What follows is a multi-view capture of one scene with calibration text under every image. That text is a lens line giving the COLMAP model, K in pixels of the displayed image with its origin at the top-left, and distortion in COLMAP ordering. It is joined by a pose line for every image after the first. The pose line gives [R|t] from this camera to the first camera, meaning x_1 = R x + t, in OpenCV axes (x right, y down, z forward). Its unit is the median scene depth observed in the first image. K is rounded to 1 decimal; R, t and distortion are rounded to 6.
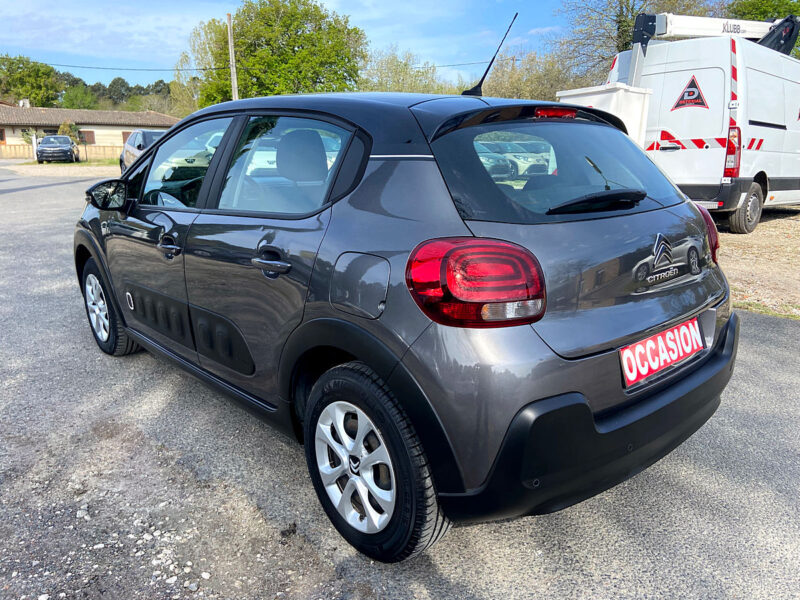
lens RADIAL K [[607.3, 0, 411.1], [0, 607.3, 304.1], [0, 0, 1]] dist [0.133798, -0.167154]
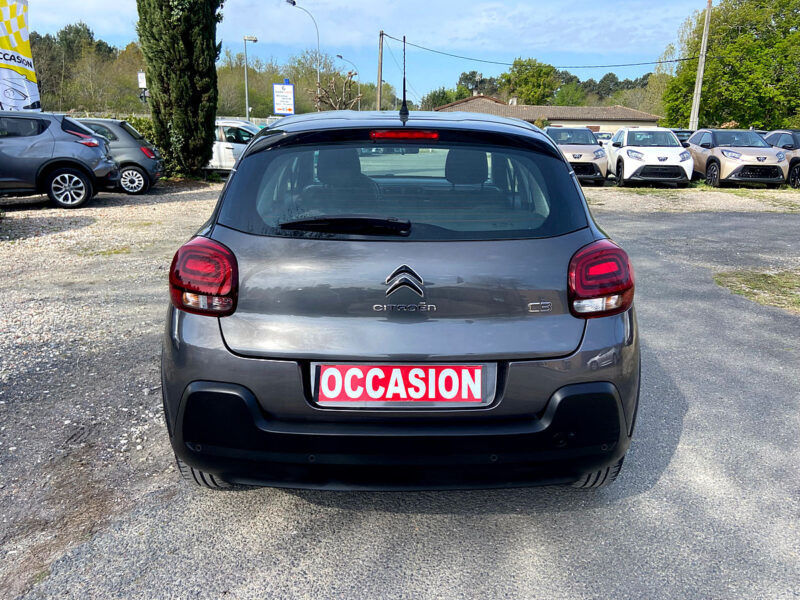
lens RADIAL K [[607.3, 0, 411.1], [0, 607.3, 304.1], [0, 0, 1]] dist [0.133798, -0.167154]
pose [[0.747212, 0.191804, -0.636306, 0.545999], [-0.184372, 0.979692, 0.078806, -0.069733], [0.638499, 0.058432, 0.767401, 0.140898]]
